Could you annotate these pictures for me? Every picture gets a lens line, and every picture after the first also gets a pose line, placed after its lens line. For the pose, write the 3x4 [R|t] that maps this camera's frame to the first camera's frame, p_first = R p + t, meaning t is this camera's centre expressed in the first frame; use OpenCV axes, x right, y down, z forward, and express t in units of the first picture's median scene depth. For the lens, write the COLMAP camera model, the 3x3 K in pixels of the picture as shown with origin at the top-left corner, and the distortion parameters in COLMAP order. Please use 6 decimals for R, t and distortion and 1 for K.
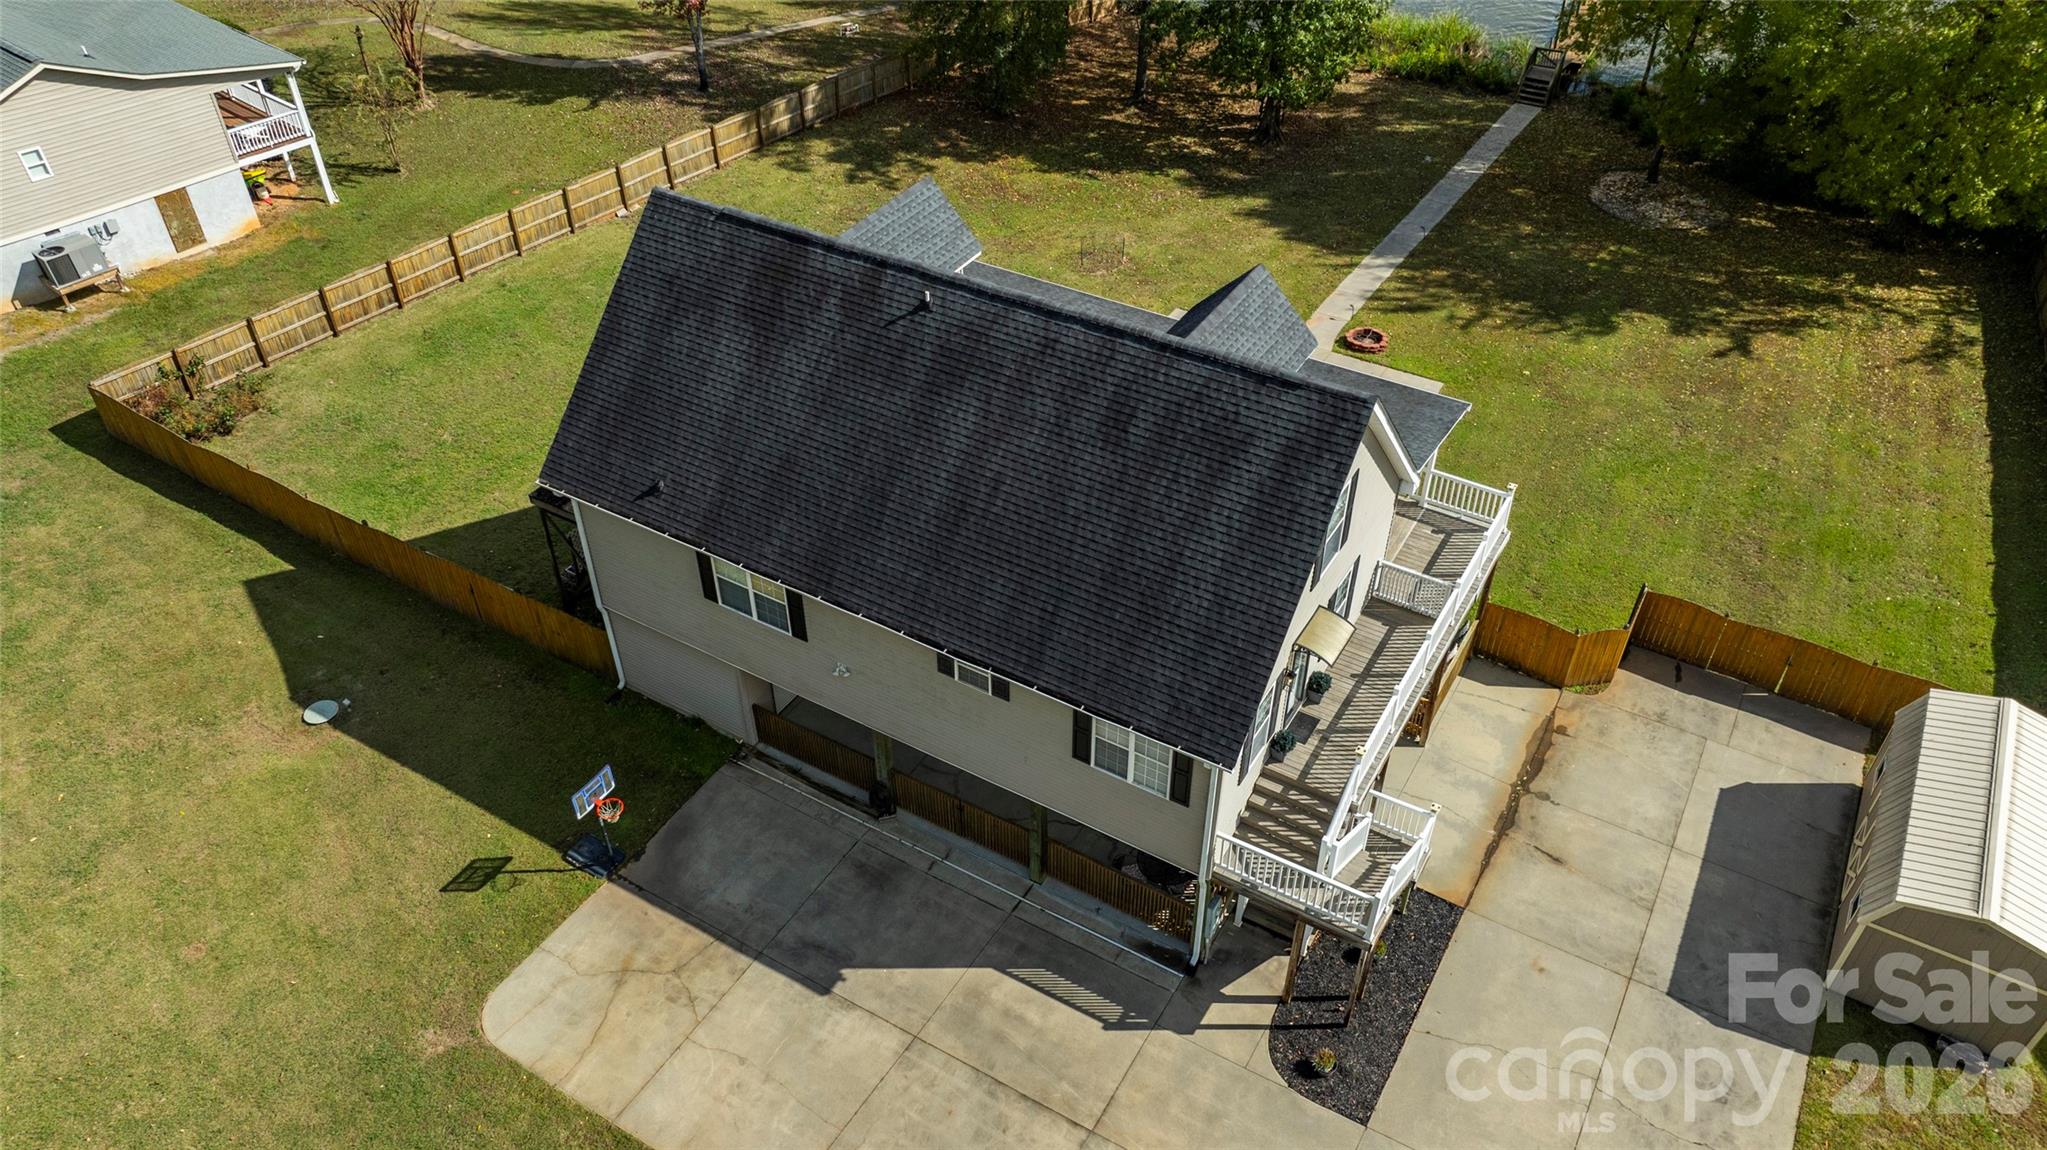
lens RADIAL K [[1418.8, 0, 1022.2], [0, 1418.8, 558.2], [0, 0, 1]] dist [-0.032915, 0.031267]
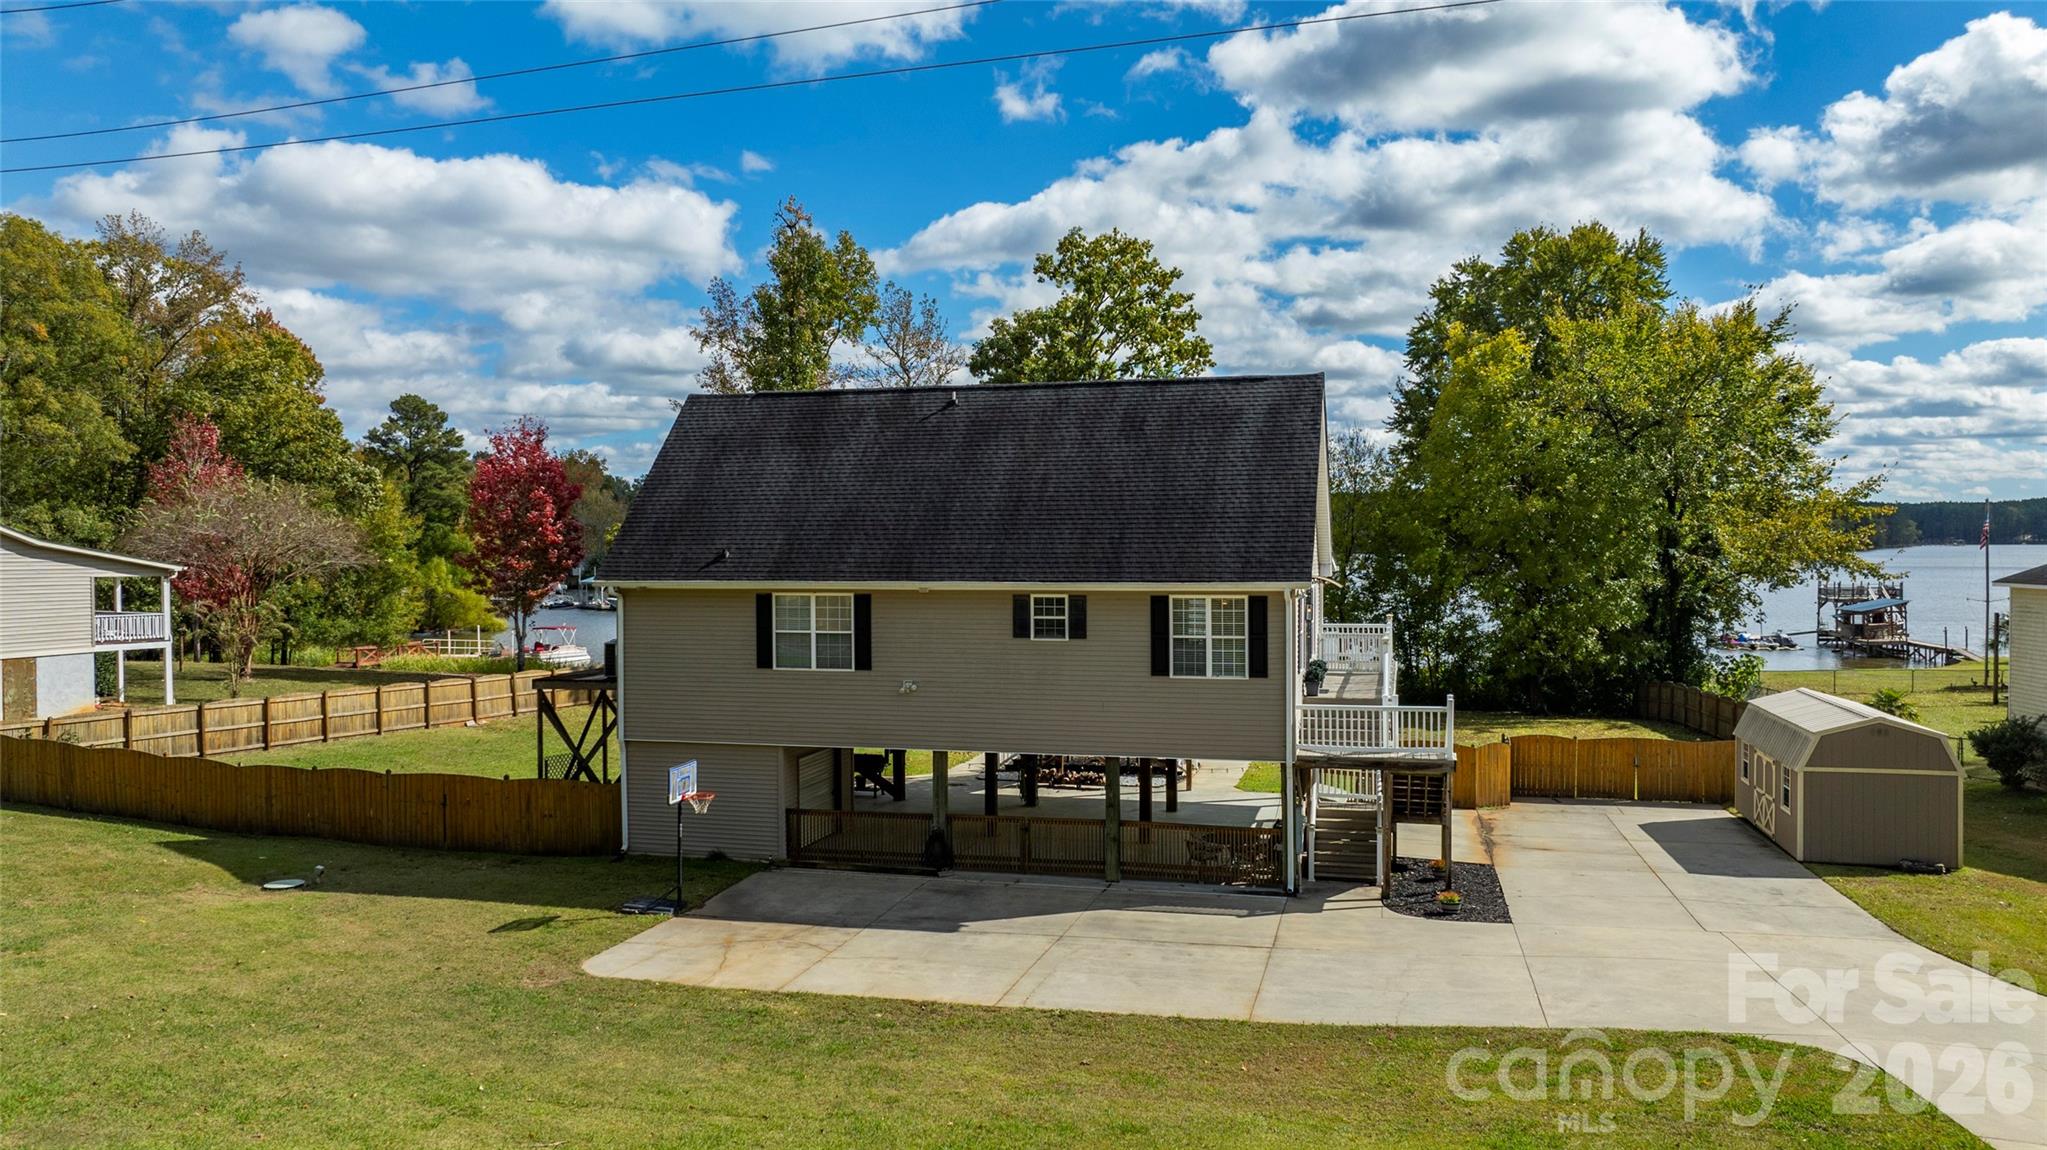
lens RADIAL K [[1418.8, 0, 1013.5], [0, 1418.8, 585.0], [0, 0, 1]] dist [-0.032915, 0.031267]
pose [[0.962244, -0.011402, 0.271948, -0.358781], [0.174261, 0.793321, -0.583331, 0.691155], [-0.209091, 0.608697, 0.765355, 0.121230]]
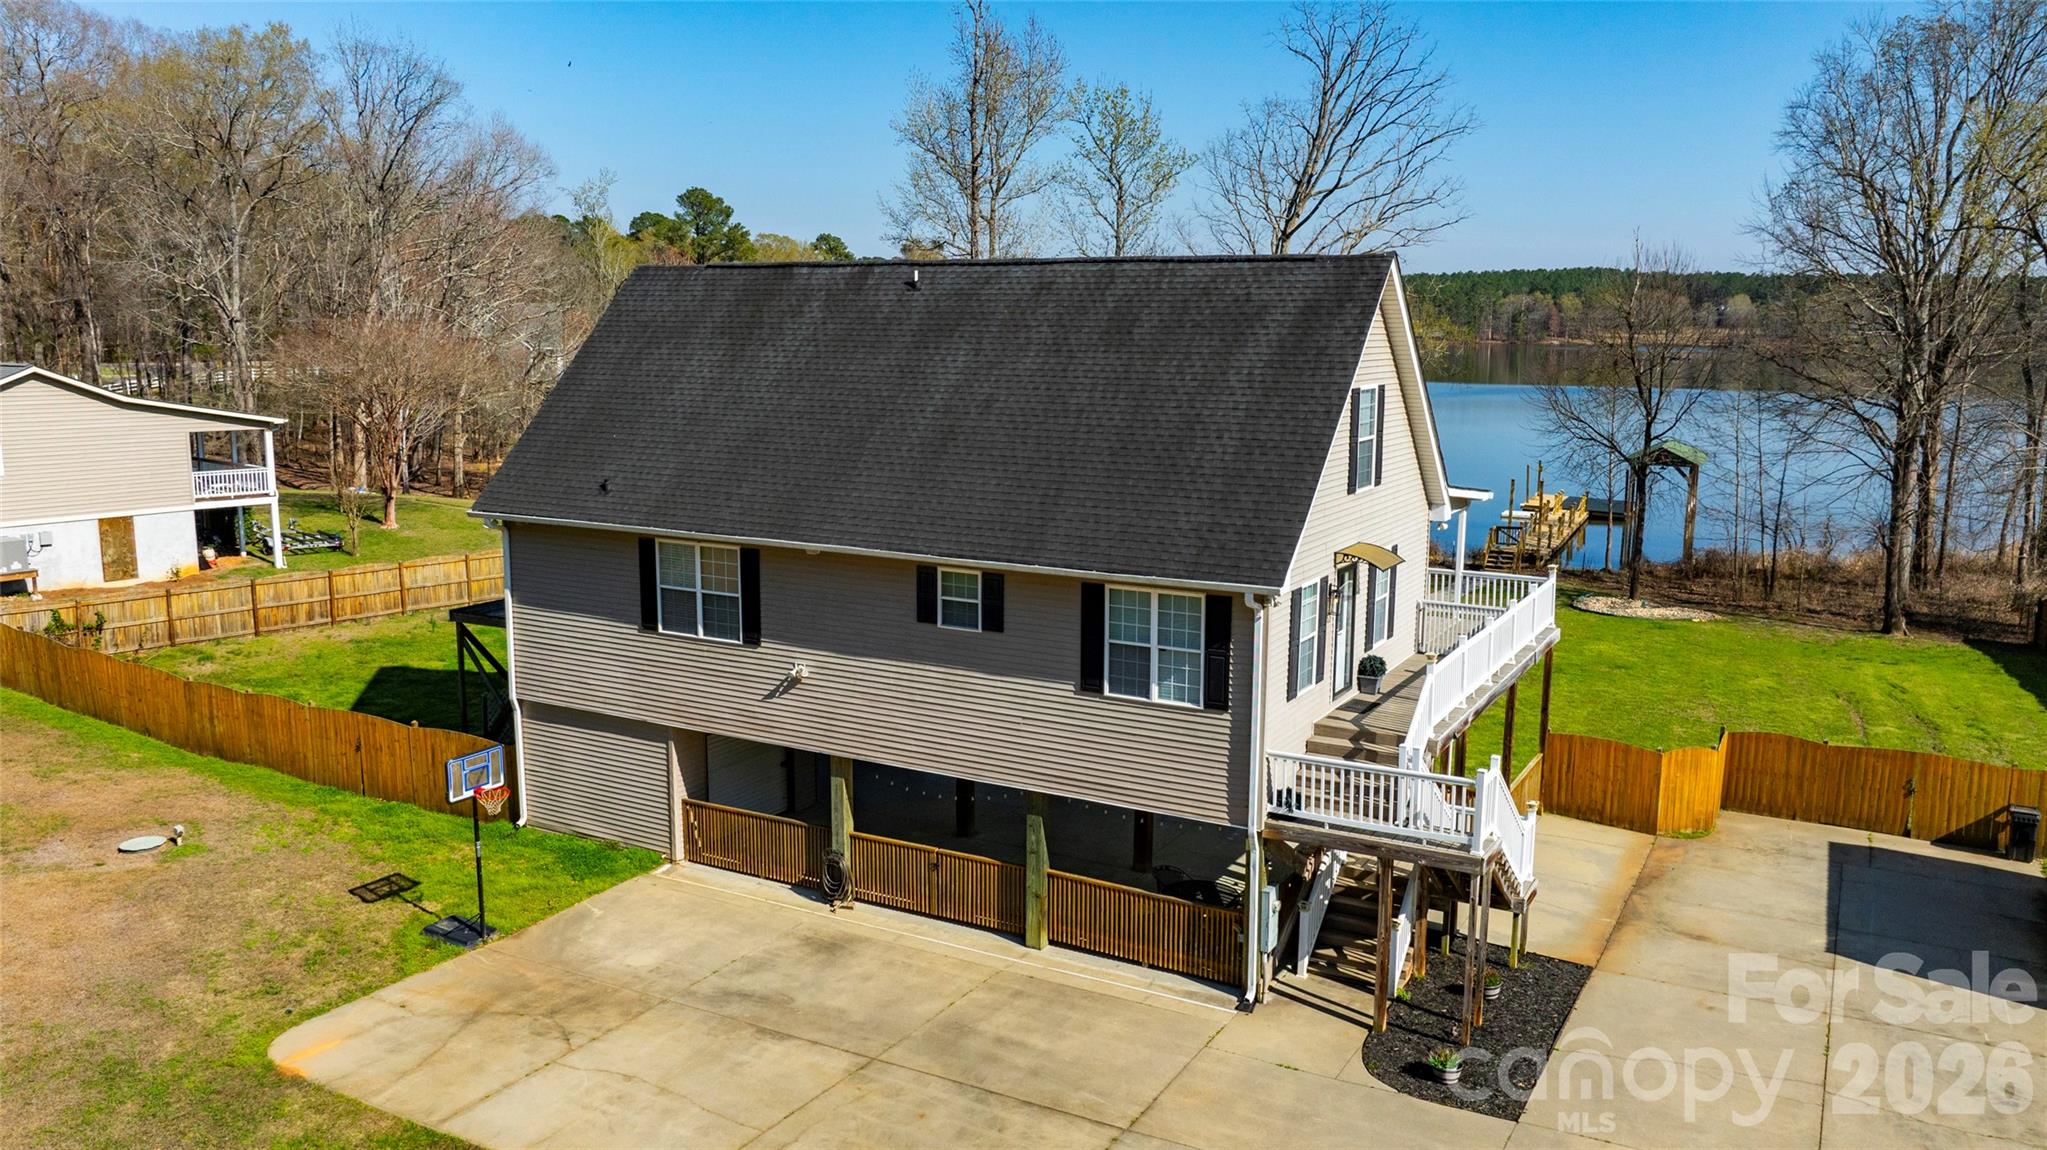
lens RADIAL K [[1488.6, 0, 1024.7], [0, 1488.6, 578.9], [0, 0, 1]] dist [-0.026545, 0.009309]
pose [[0.999603, 0.003752, 0.027924, -0.020426], [0.010412, 0.871742, -0.489855, 0.486315], [-0.026180, 0.489951, 0.871357, 0.216274]]
